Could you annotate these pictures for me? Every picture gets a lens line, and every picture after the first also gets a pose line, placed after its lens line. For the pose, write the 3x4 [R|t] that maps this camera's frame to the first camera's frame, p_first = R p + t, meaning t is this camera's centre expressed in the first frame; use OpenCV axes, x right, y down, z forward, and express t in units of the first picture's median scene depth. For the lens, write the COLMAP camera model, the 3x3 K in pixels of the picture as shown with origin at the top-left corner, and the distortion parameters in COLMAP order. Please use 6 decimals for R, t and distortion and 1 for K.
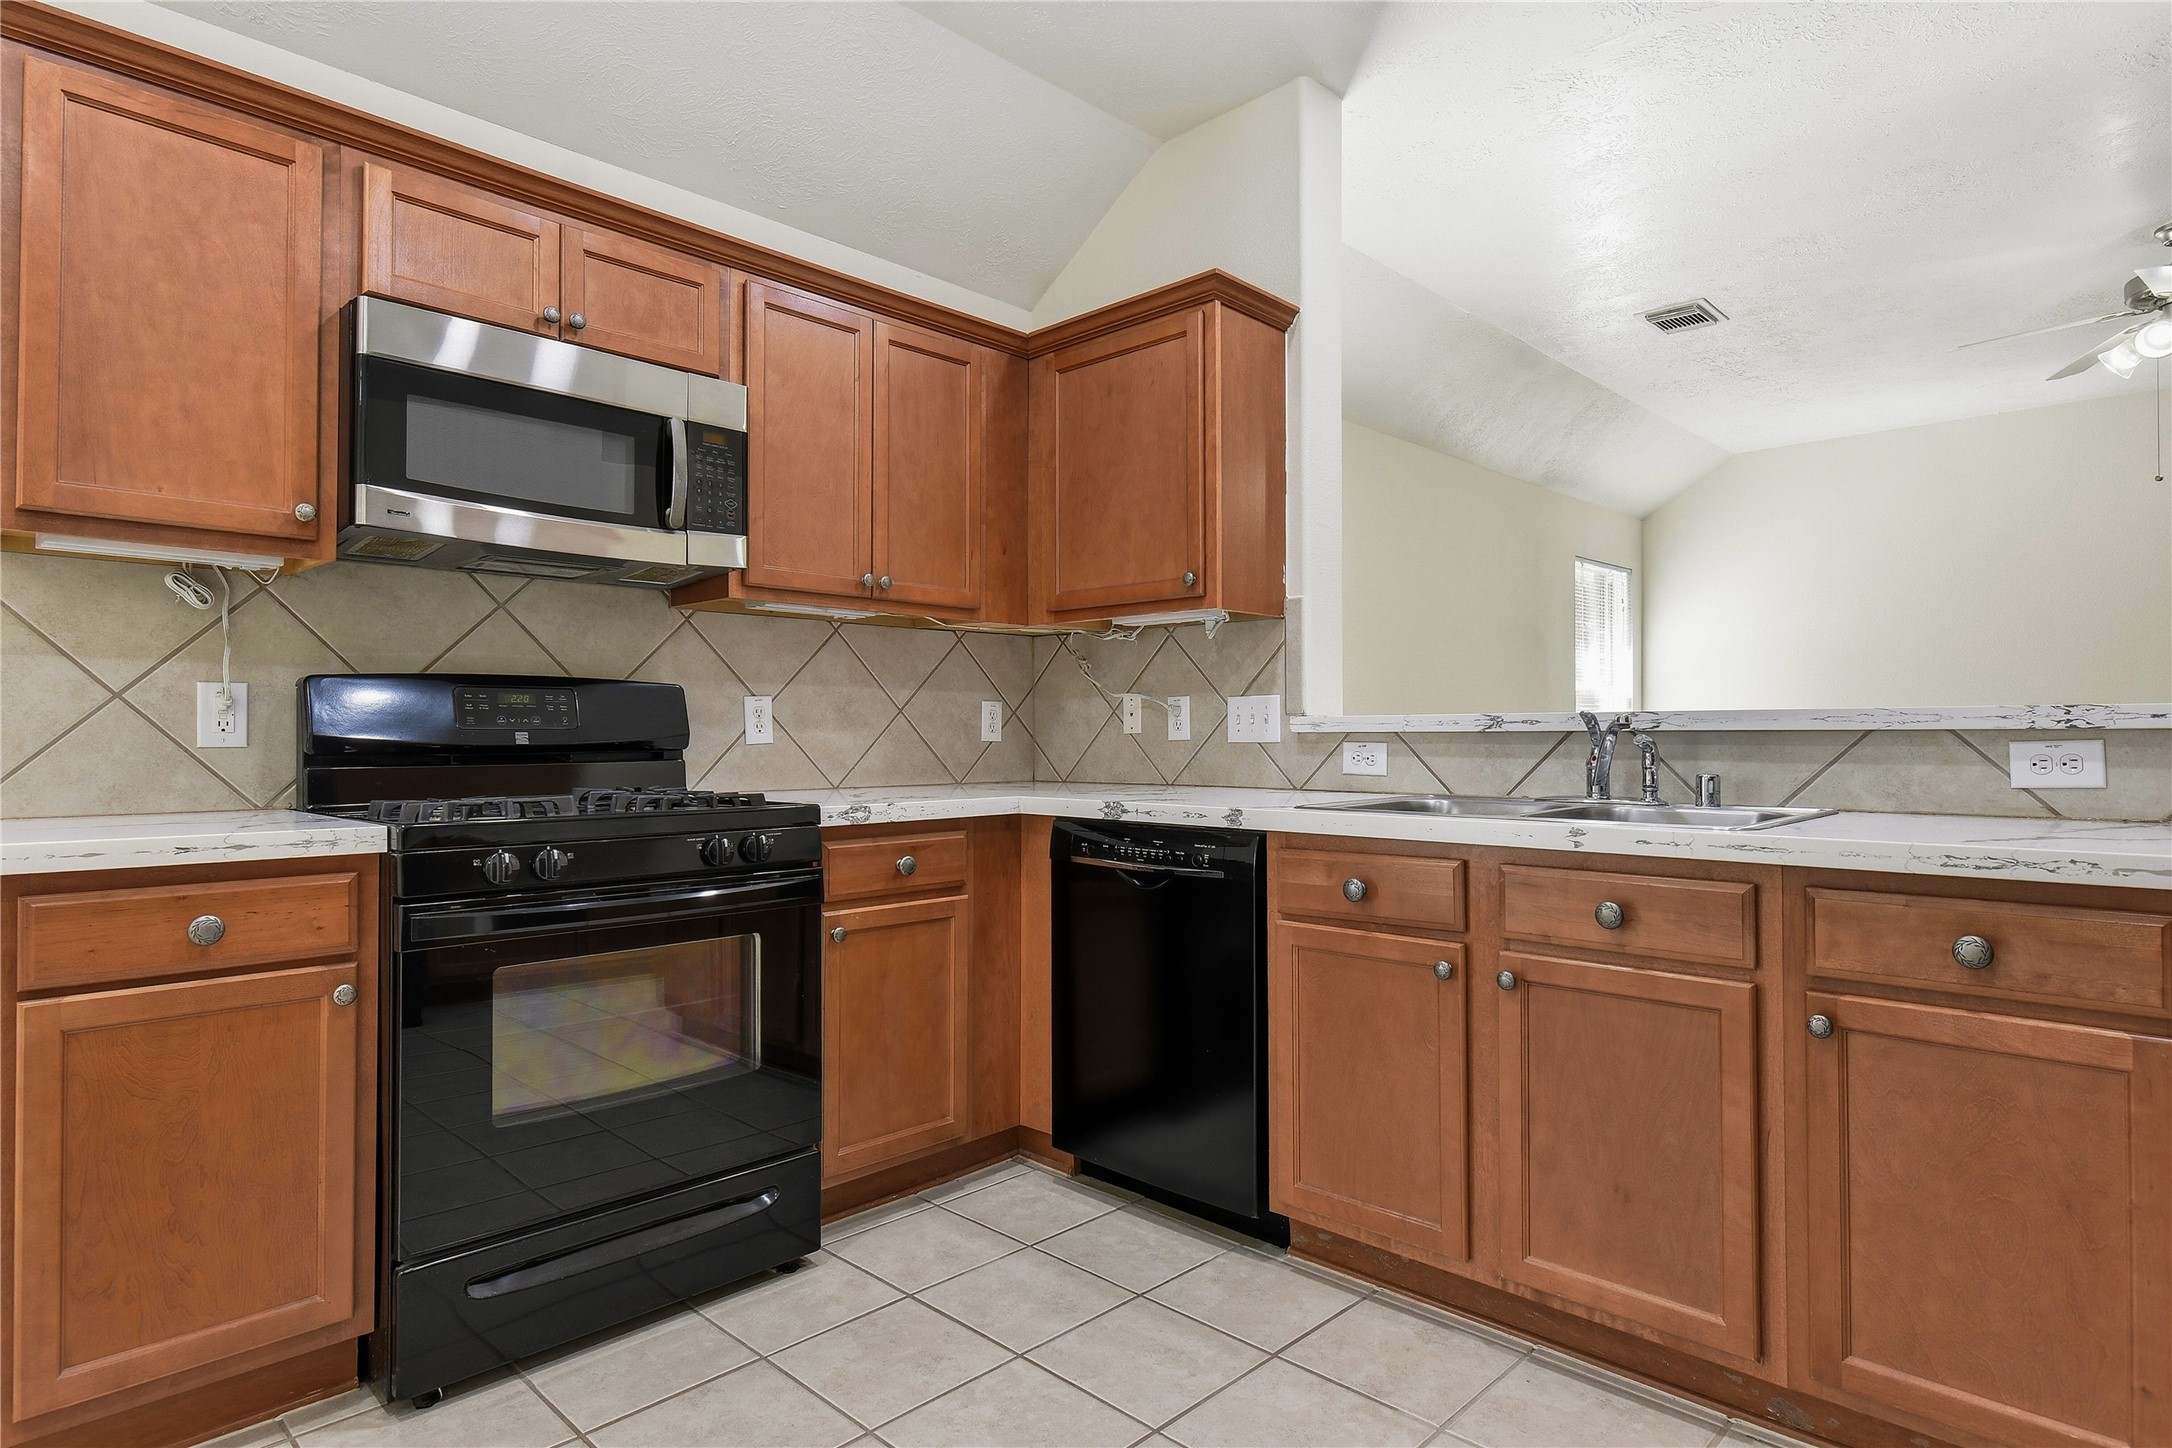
lens RADIAL K [[1174.2, 0, 1082.8], [0, 1174.2, 729.2], [0, 0, 1]] dist [0.001896, 0.000454]
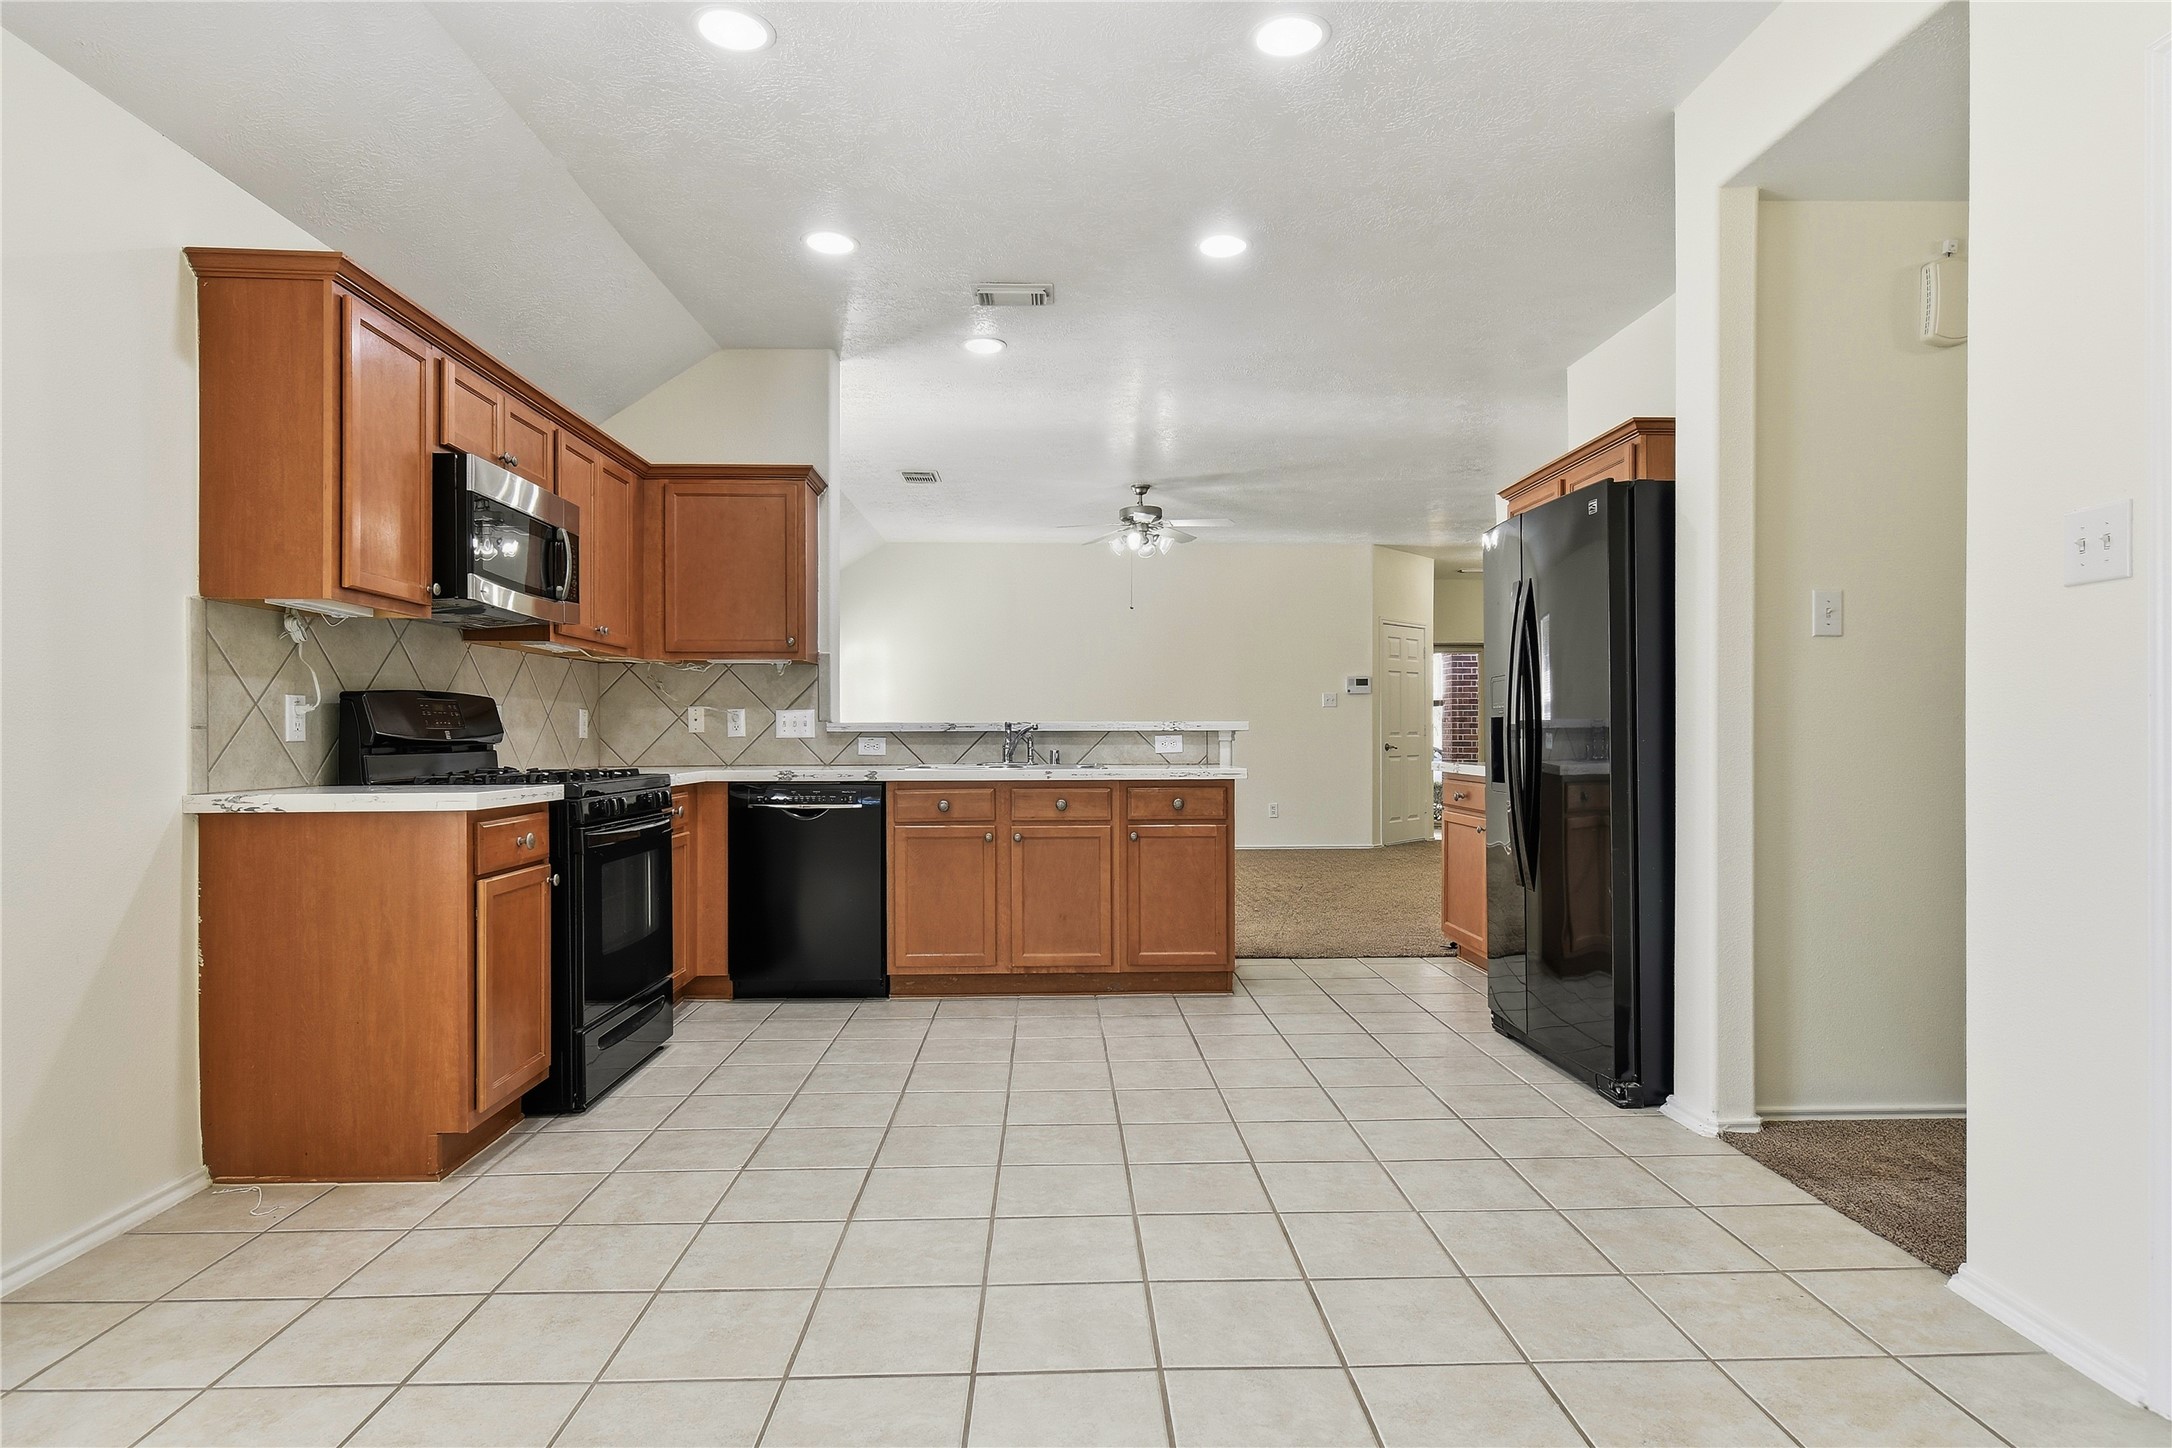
lens RADIAL K [[1174.2, 0, 1086.3], [0, 1174.2, 732.5], [0, 0, 1]] dist [0.001896, 0.000454]
pose [[0.694405, 0.000592, 0.719584, -1.022011], [-0.002015, 0.999997, 0.001122, 0.001238], [-0.719582, -0.002229, 0.694404, -0.600983]]
